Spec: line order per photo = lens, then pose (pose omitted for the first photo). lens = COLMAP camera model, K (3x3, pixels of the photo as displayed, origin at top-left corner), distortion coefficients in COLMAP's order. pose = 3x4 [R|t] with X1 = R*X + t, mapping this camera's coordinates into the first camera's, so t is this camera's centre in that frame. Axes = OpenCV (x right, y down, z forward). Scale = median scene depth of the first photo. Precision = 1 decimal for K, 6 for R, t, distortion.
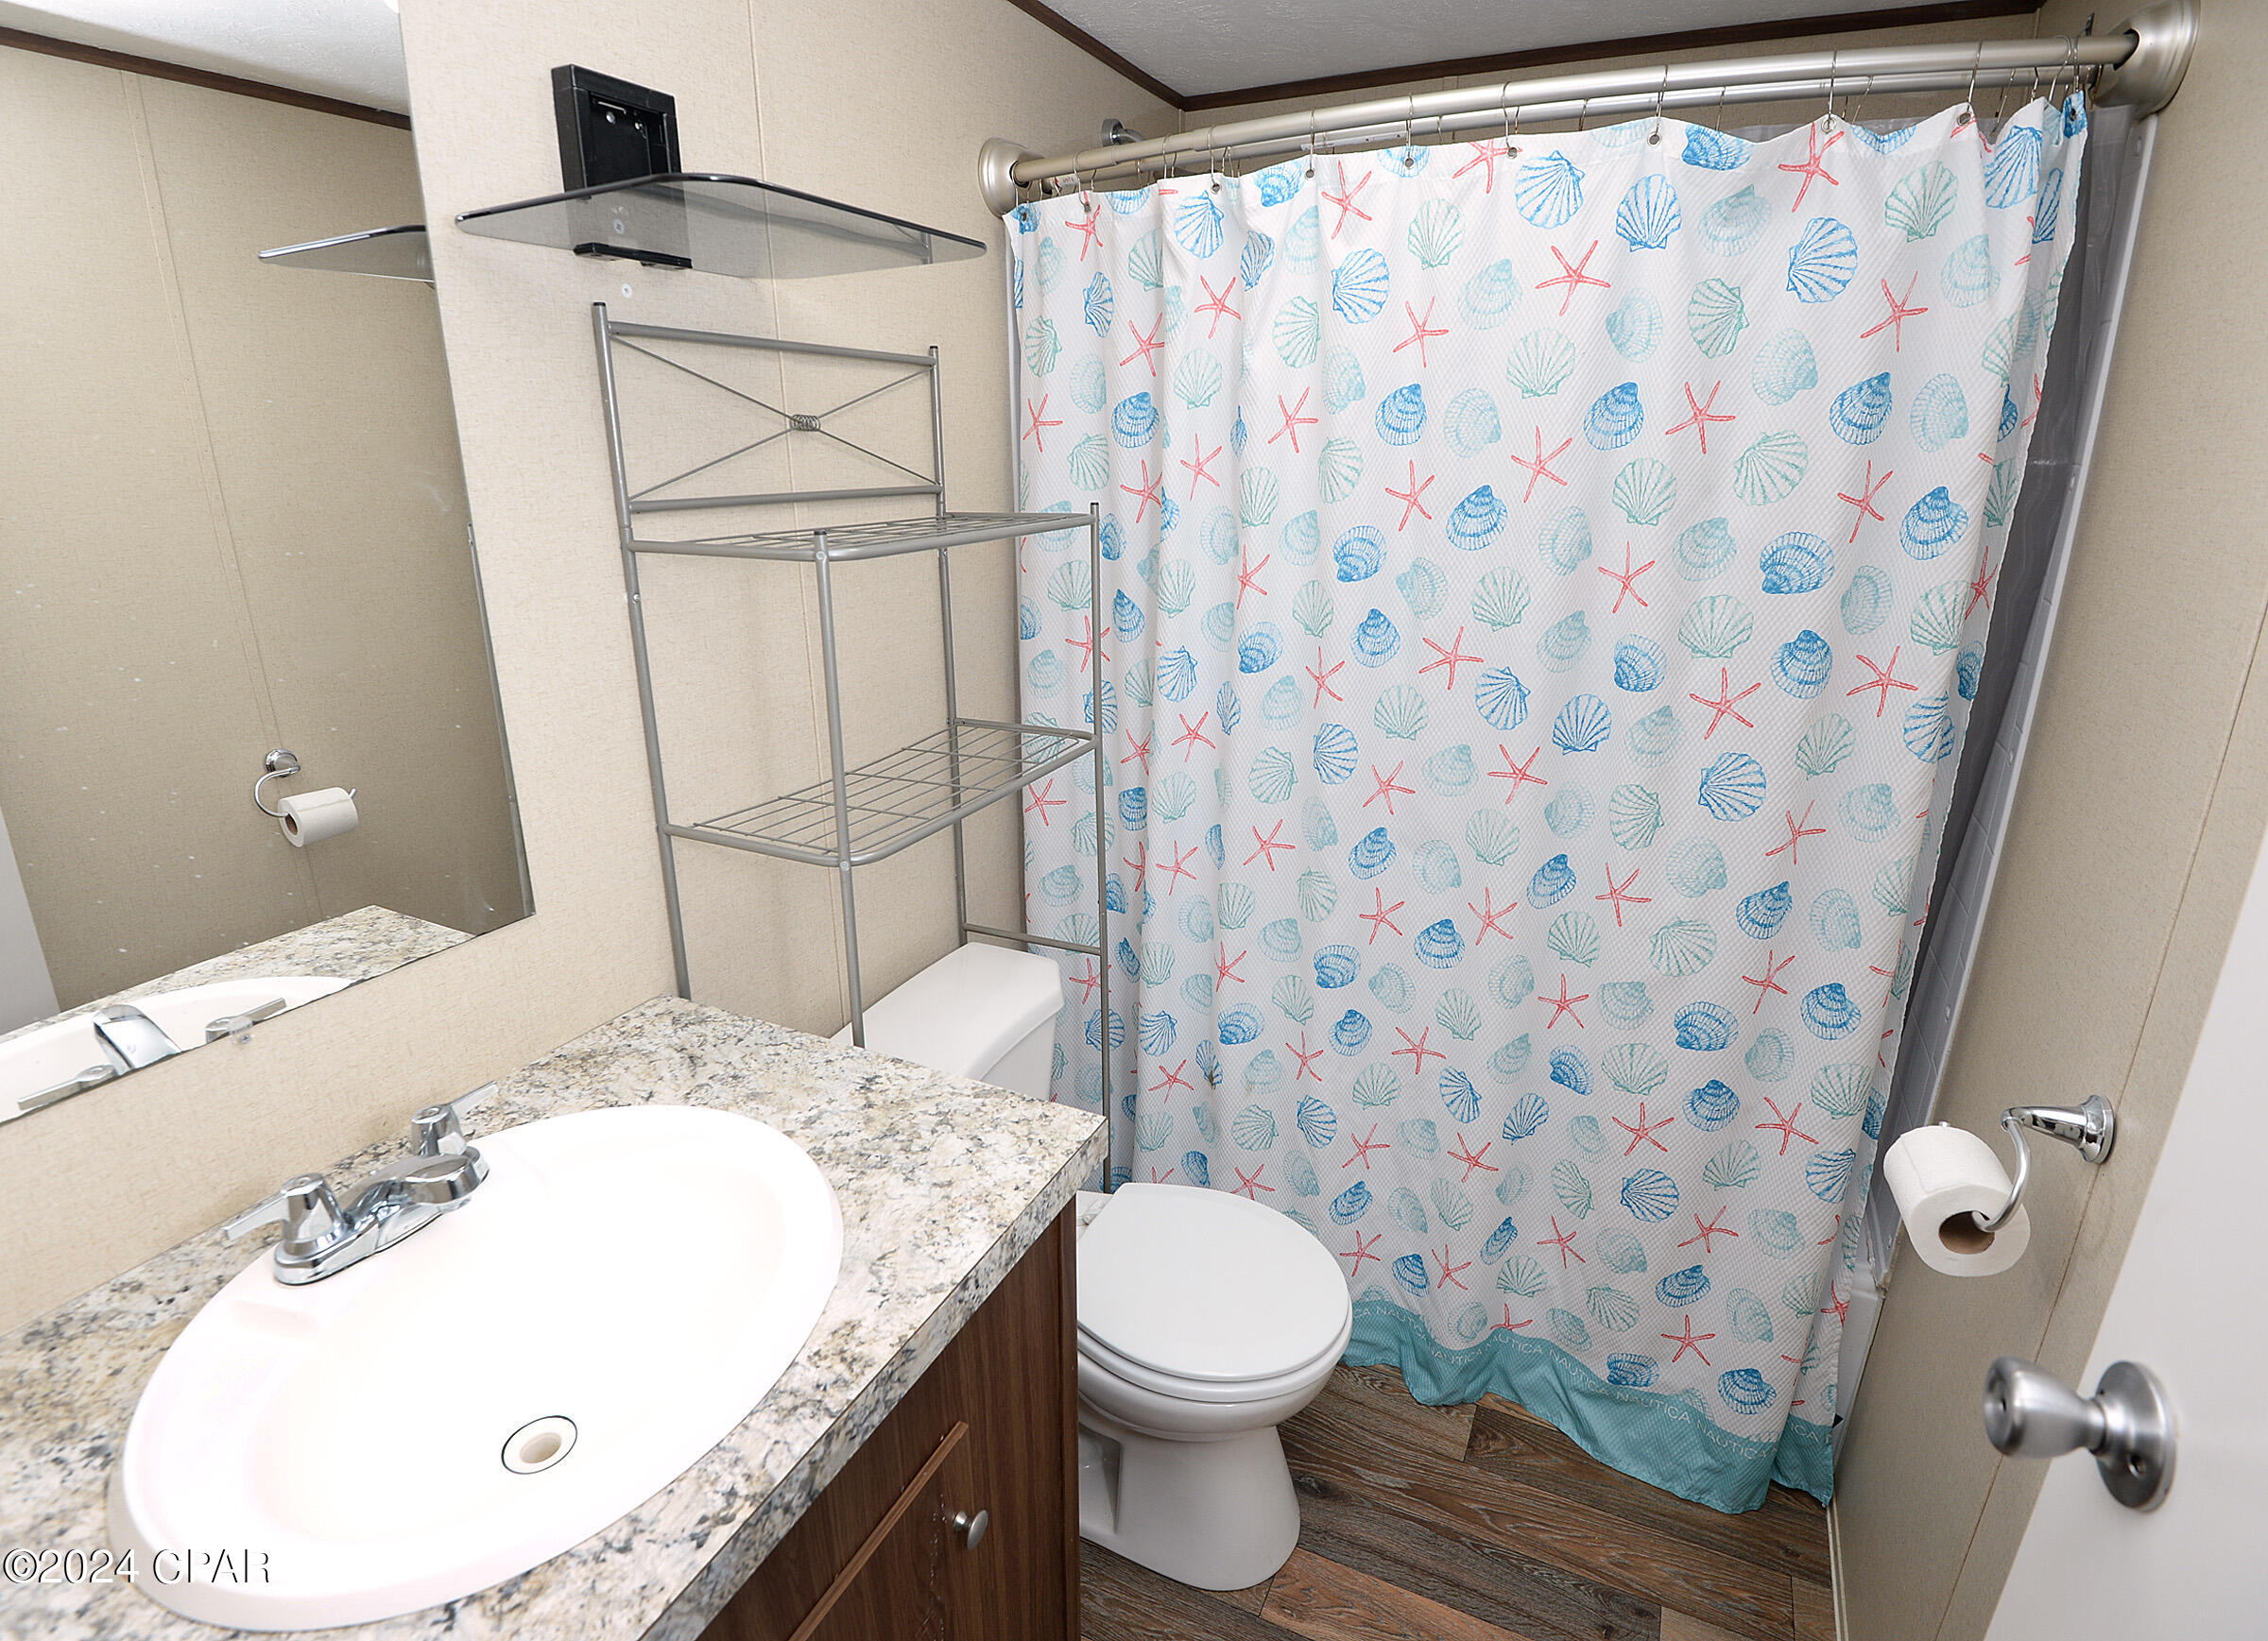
lens RADIAL K [[1137.3, 0, 1095.2], [0, 1137.3, 816.4], [0, 0, 1]] dist [0.002953, -0.033586]
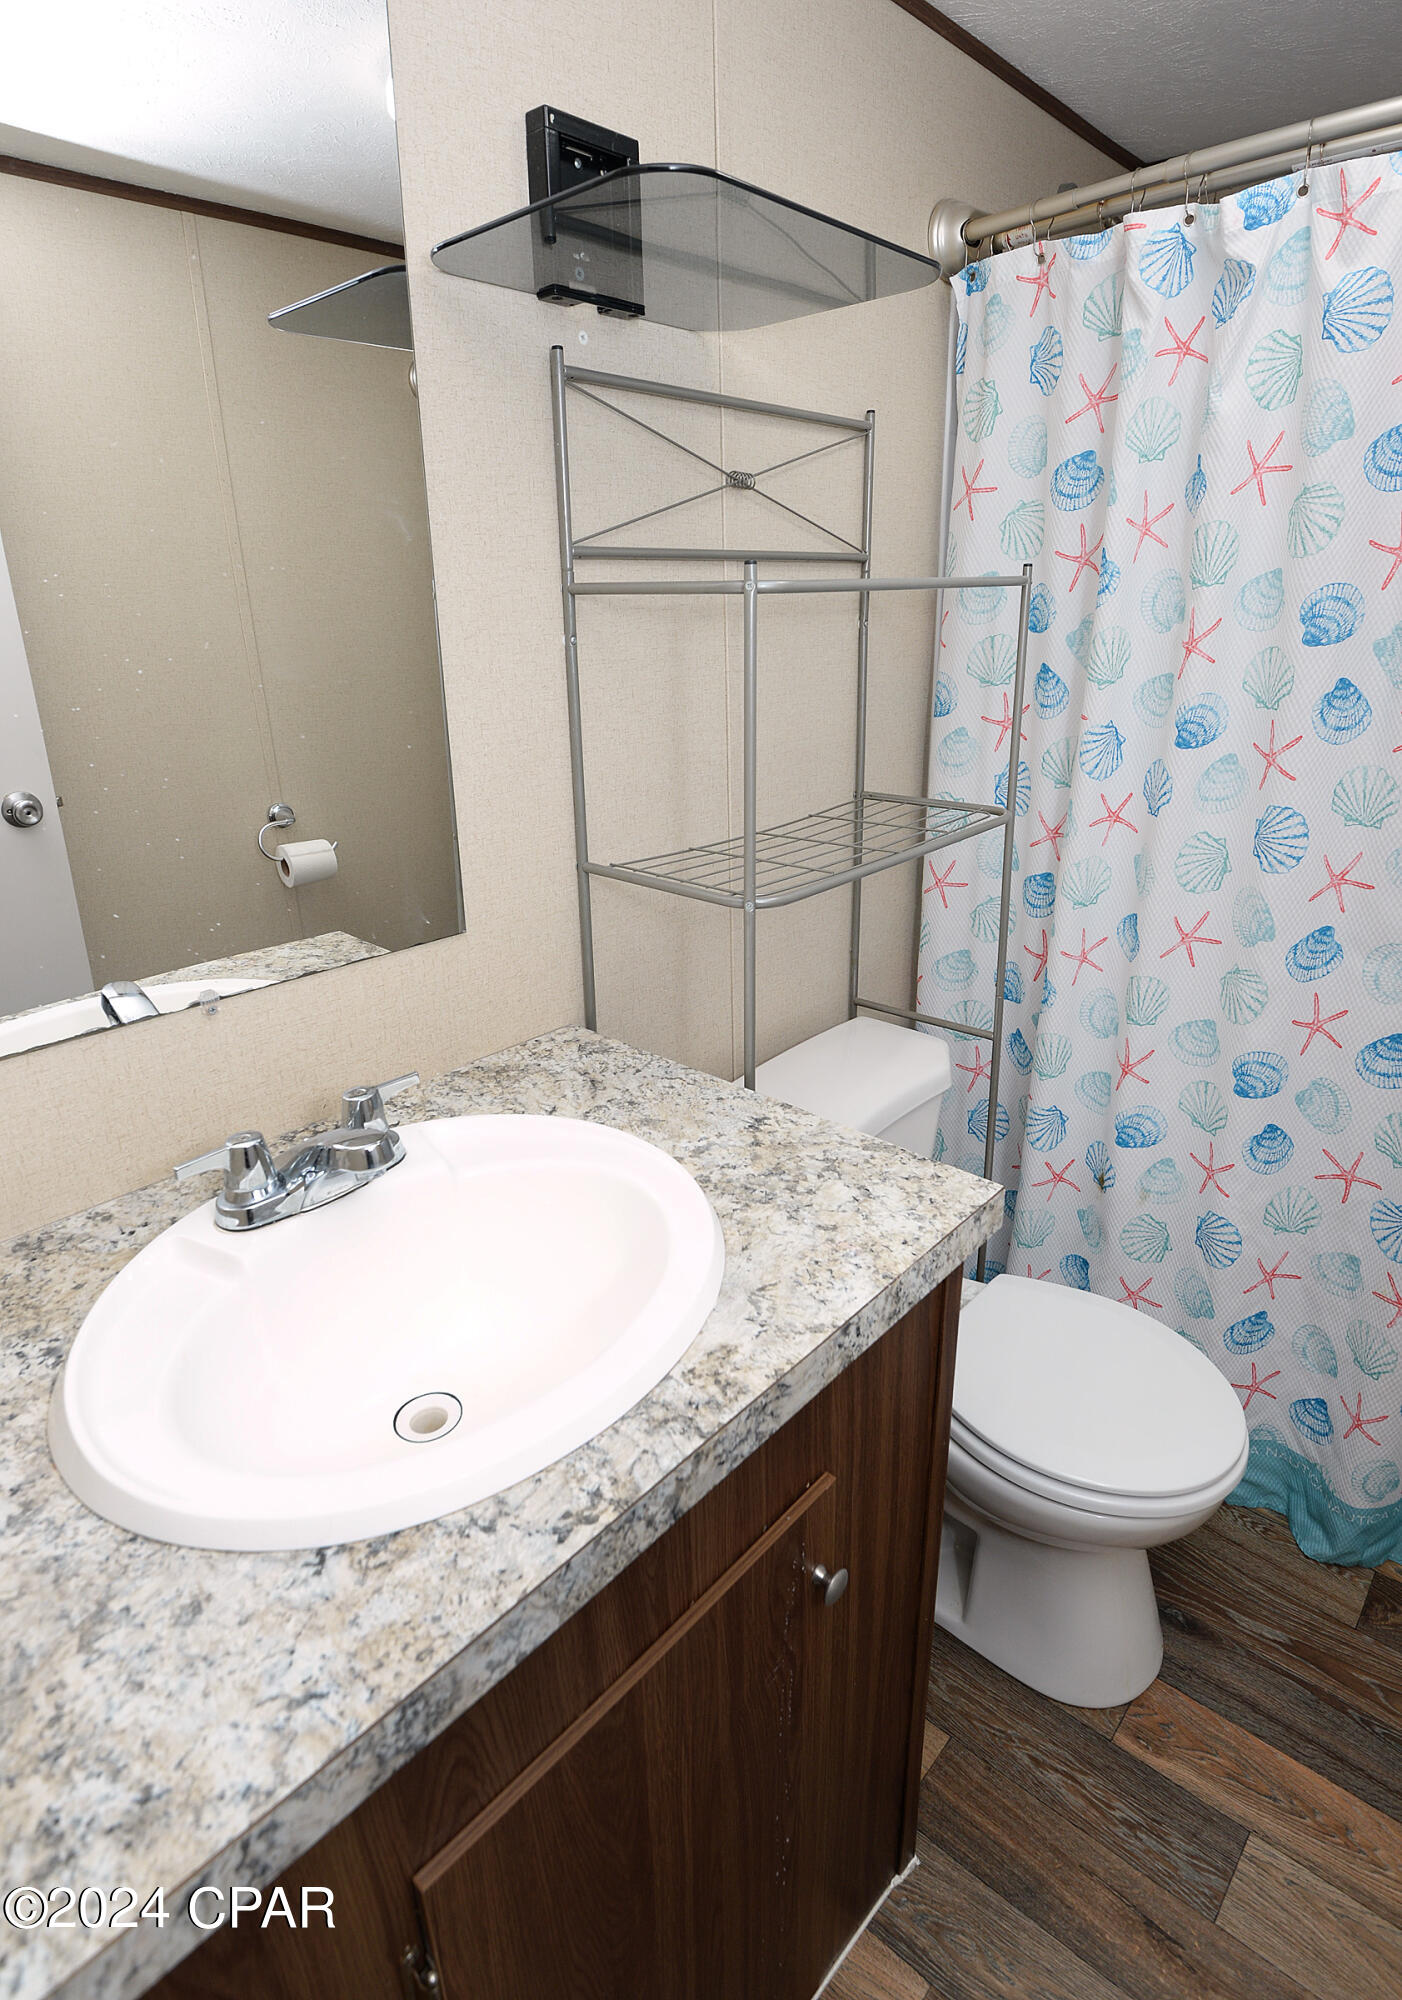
lens RADIAL K [[1041.7, 0, 694.8], [0, 1041.7, 960.9], [0, 0, 1]] dist [0.004952, -0.027955]
pose [[0.963889, 0.075712, -0.255315, -0.023555], [-0.070500, 0.997075, 0.029517, 0.055243], [0.256803, -0.010451, 0.966407, 0.081842]]
